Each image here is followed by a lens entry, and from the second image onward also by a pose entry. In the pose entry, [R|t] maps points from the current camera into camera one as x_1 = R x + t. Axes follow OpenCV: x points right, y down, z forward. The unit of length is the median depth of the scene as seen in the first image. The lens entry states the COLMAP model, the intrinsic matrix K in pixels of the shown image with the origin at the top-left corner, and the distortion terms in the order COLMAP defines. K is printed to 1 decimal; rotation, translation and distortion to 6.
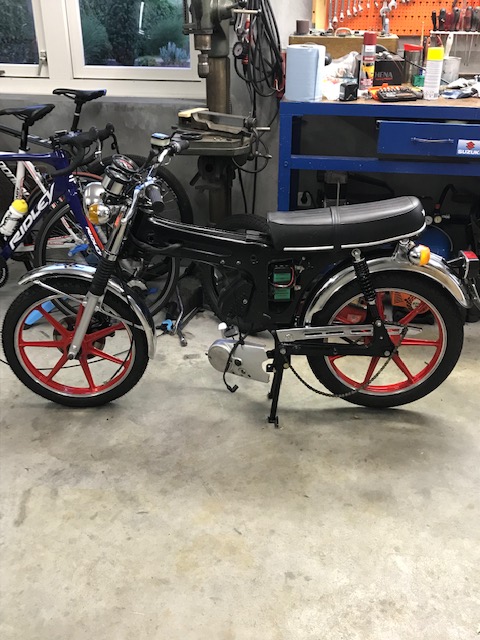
lens RADIAL K [[699.0, 0, 235.5], [0, 699.0, 321.3], [0, 0, 1]] dist [0.029551, 0.000000]
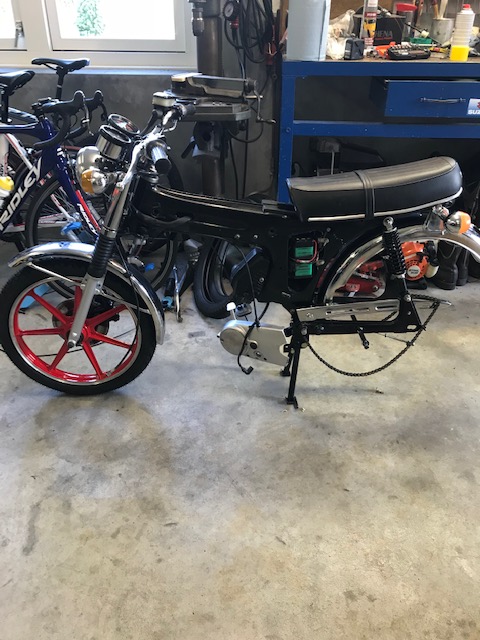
lens RADIAL K [[540.2, 0, 235.3], [0, 540.2, 324.5], [0, 0, 1]] dist [0.009971, 0.015914]
pose [[0.995742, -0.046476, 0.079606, -0.083803], [0.039808, 0.995721, 0.083392, -0.029674], [-0.083141, -0.079868, 0.993332, 0.297245]]
